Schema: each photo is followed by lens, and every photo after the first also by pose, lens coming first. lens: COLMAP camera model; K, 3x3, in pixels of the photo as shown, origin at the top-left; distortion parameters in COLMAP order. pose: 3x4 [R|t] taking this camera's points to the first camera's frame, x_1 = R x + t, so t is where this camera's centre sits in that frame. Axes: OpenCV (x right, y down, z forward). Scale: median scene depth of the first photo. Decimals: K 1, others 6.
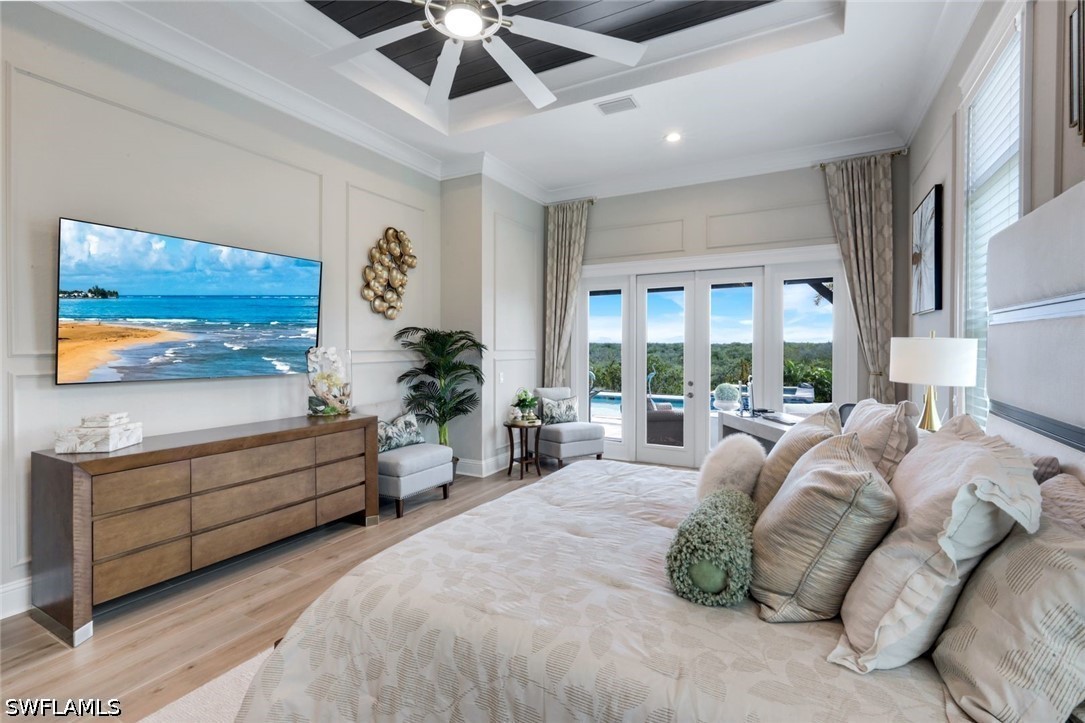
lens RADIAL K [[501.1, 0, 541.0], [0, 501.1, 350.6], [0, 0, 1]] dist [-0.000734, 0.000707]
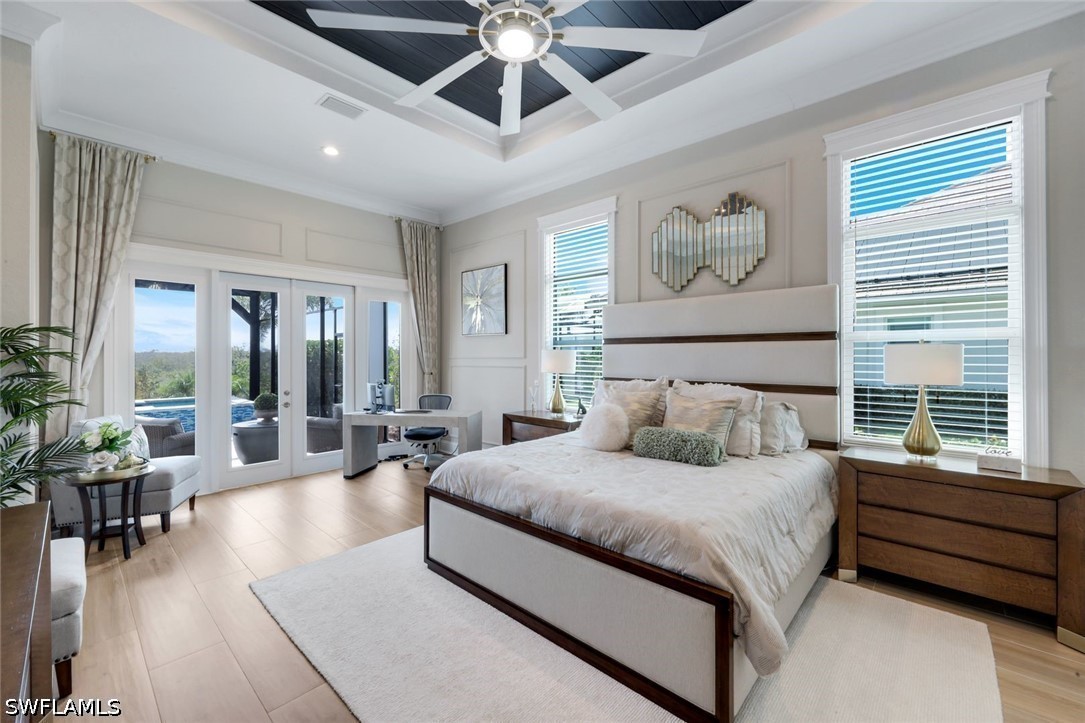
lens RADIAL K [[452.1, 0, 540.8], [0, 452.1, 354.7], [0, 0, 1]] dist [-0.000433, 0.000032]
pose [[0.223154, -0.000004, 0.974783, -0.474318], [0.011037, 0.999936, -0.002523, -0.001749], [-0.974721, 0.011322, 0.223140, 0.332705]]
